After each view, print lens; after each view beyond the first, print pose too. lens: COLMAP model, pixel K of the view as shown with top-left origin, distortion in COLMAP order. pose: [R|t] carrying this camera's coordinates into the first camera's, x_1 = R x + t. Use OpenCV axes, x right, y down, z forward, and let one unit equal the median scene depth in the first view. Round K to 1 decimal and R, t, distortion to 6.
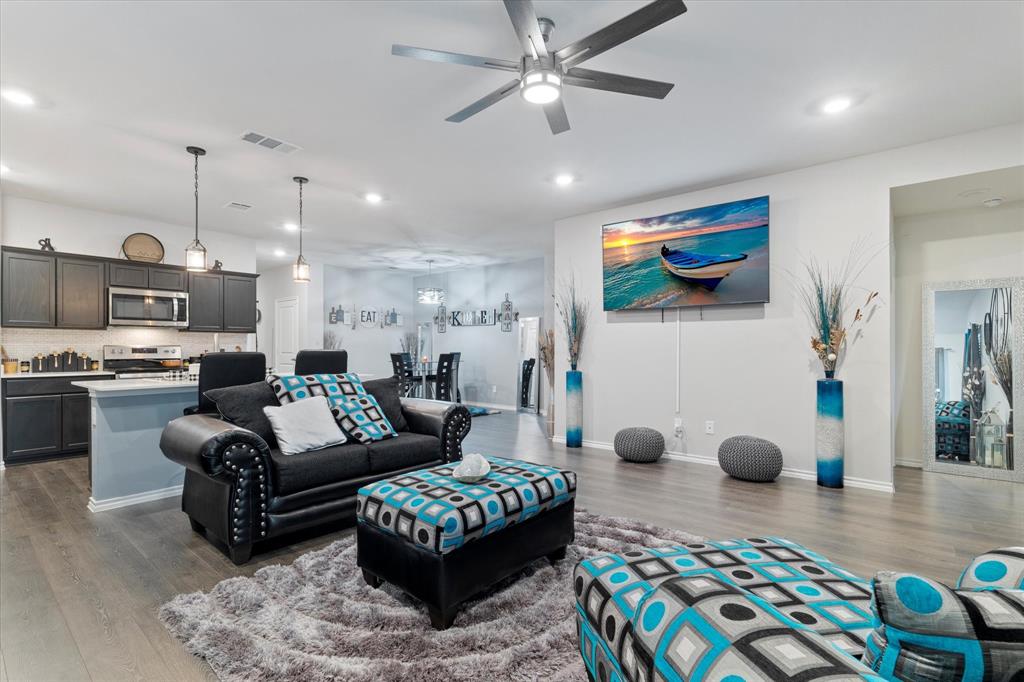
lens RADIAL K [[477.7, 0, 505.8], [0, 477.7, 345.3], [0, 0, 1]] dist [0.000512, 0.000111]
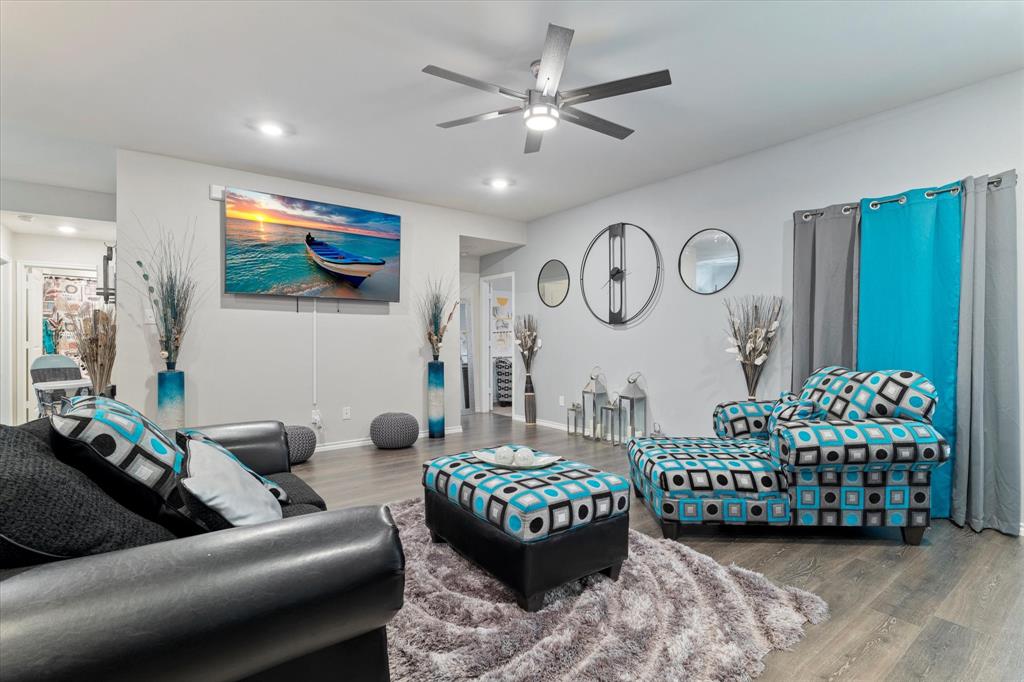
lens RADIAL K [[477.7, 0, 512.8], [0, 477.7, 342.8], [0, 0, 1]] dist [0.000512, 0.000111]
pose [[0.222398, -0.010984, 0.974894, -0.493637], [-0.002938, 0.999924, 0.011936, -0.000758], [-0.974951, -0.005519, 0.222349, 0.363850]]
